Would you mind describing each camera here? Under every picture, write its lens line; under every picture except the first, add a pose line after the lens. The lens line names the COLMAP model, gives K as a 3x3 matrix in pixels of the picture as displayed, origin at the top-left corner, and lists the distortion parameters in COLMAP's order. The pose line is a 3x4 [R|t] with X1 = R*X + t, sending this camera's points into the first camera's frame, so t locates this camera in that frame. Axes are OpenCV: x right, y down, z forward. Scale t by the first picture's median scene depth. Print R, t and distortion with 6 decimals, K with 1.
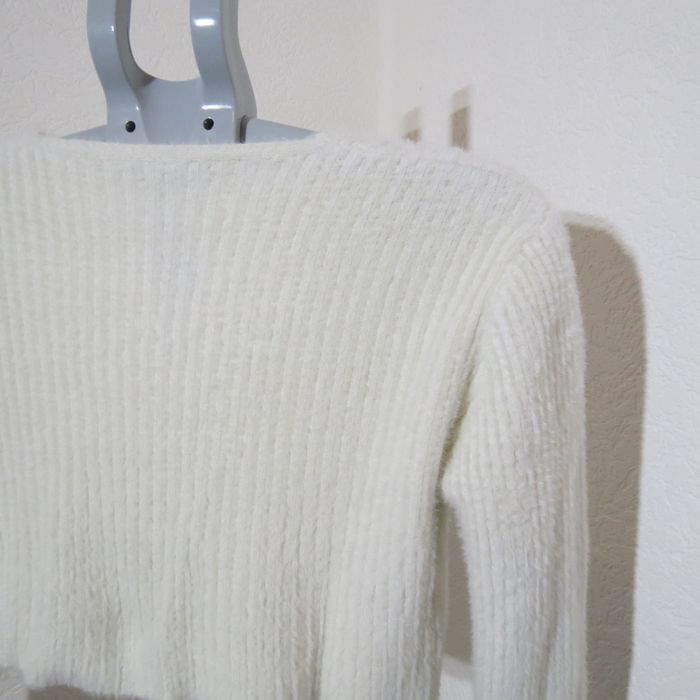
lens RADIAL K [[673.3, 0, 350.0], [0, 673.3, 350.0], [0, 0, 1]] dist [-0.030234, 0.003062]
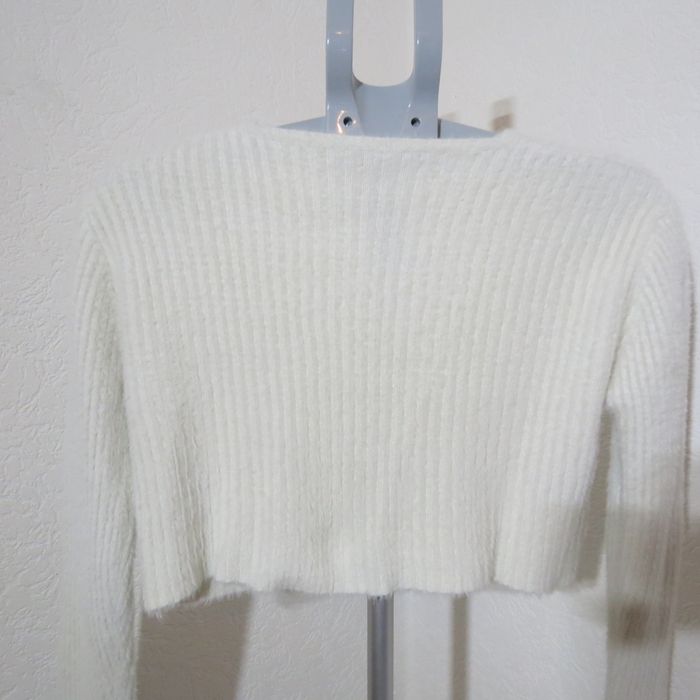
lens RADIAL K [[673.3, 0, 350.0], [0, 673.3, 350.0], [0, 0, 1]] dist [-0.030234, 0.003062]
pose [[0.980960, -0.025028, 0.192590, -0.577242], [0.024815, 0.999686, 0.003519, 0.080859], [-0.192617, 0.001327, 0.981273, -0.207124]]
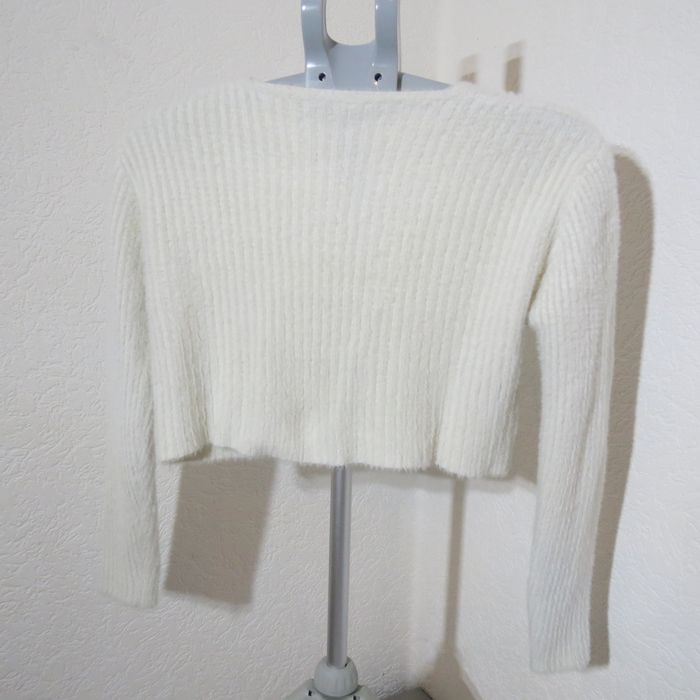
lens RADIAL K [[673.3, 0, 350.0], [0, 673.3, 350.0], [0, 0, 1]] dist [-0.030234, 0.003062]
pose [[0.999330, 0.010150, 0.035162, -0.316081], [-0.013761, 0.994479, 0.104031, 0.110592], [-0.033912, -0.104445, 0.993952, -0.534570]]
